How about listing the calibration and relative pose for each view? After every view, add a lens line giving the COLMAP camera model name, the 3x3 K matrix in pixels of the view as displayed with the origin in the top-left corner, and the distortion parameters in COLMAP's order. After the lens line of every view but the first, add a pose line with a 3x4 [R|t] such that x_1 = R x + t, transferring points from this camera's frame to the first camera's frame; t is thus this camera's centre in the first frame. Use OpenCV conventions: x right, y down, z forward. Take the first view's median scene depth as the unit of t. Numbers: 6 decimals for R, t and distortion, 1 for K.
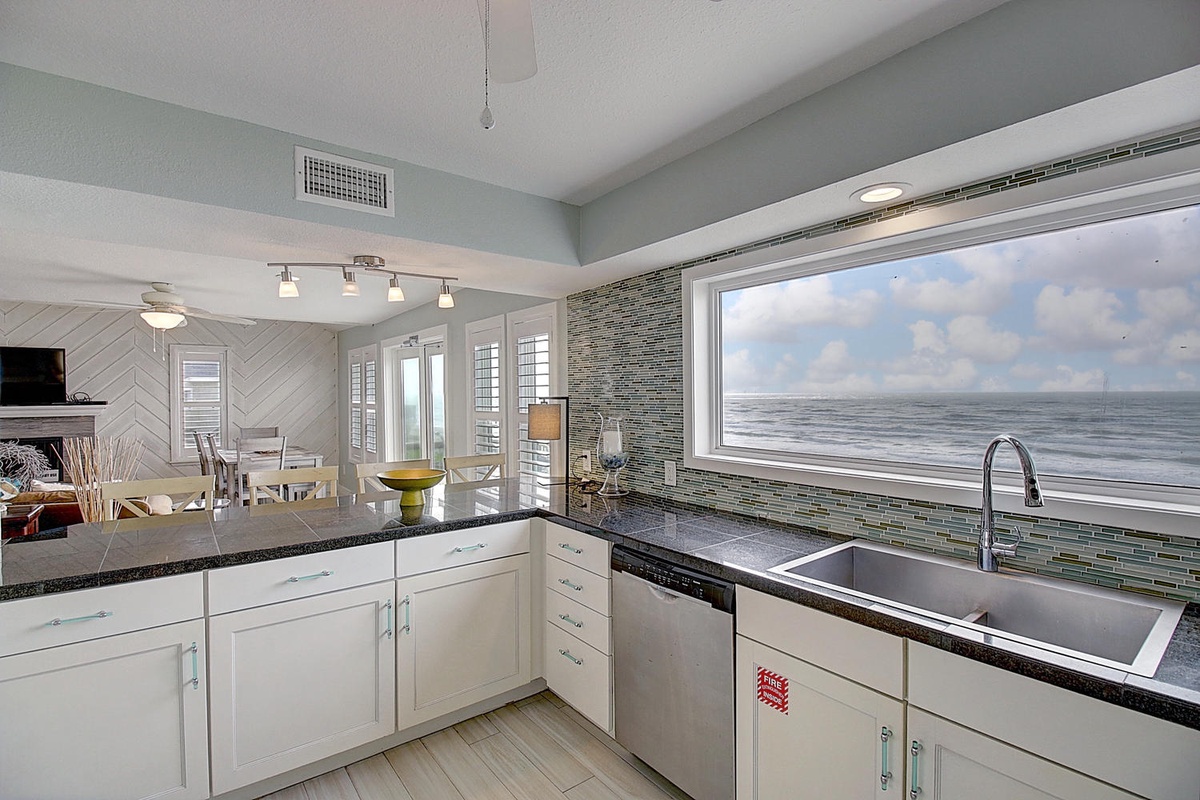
lens RADIAL K [[553.8, 0, 601.4], [0, 553.8, 395.9], [0, 0, 1]] dist [-0.000280, -0.013394]
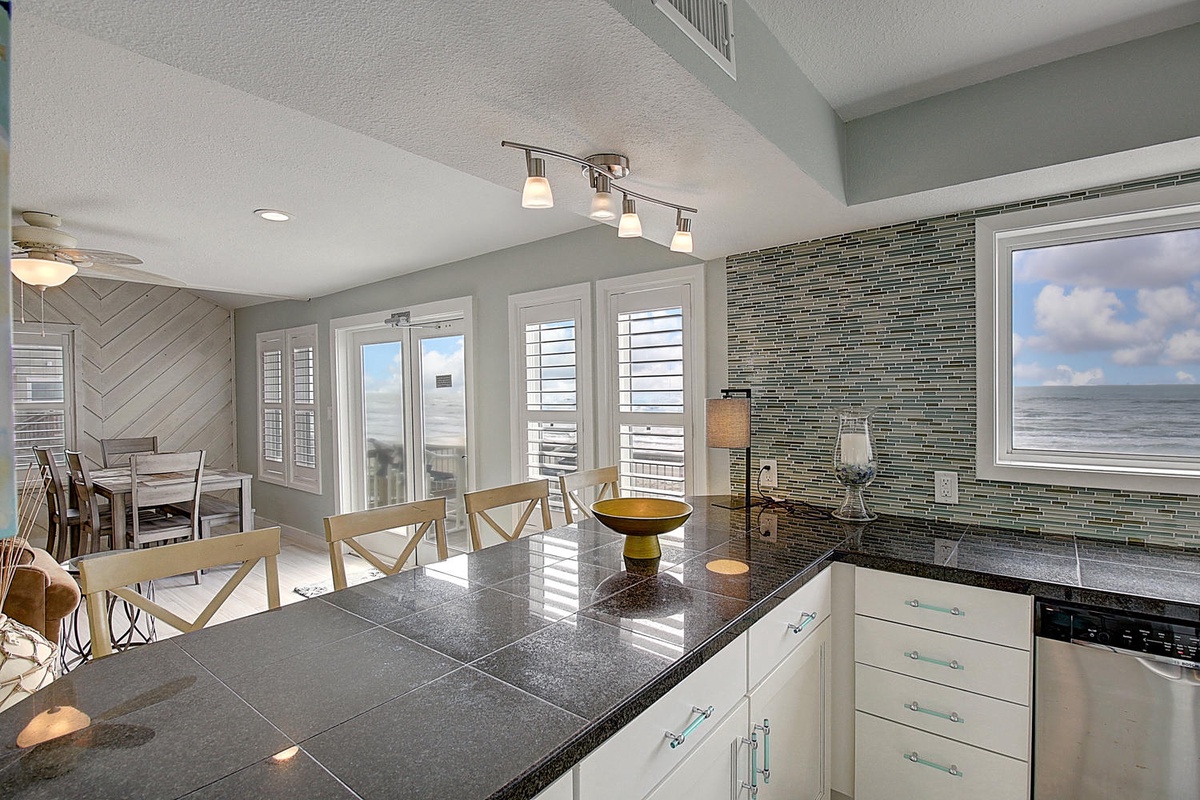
lens RADIAL K [[573.8, 0, 601.5], [0, 573.8, 397.4], [0, 0, 1]] dist [0.003115, -0.014407]
pose [[0.971427, -0.008331, 0.237190, -0.532350], [0.006803, 0.999950, 0.007261, 0.007317], [-0.237239, -0.005440, 0.971436, 0.355319]]
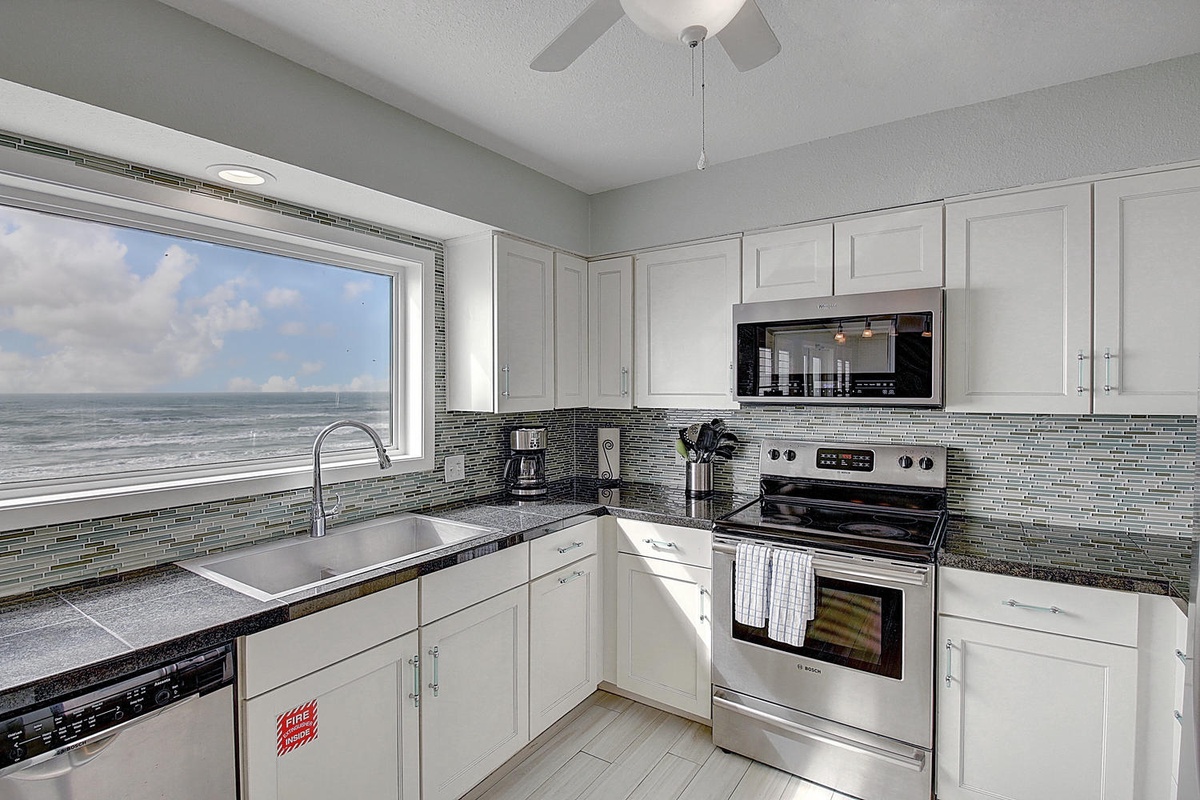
lens RADIAL K [[573.8, 0, 601.5], [0, 573.8, 397.4], [0, 0, 1]] dist [0.003115, -0.014407]
pose [[-0.309833, -0.006016, 0.950772, -0.404483], [0.009493, 0.999911, 0.009421, 0.004964], [-0.950743, 0.011945, -0.309749, 0.478763]]
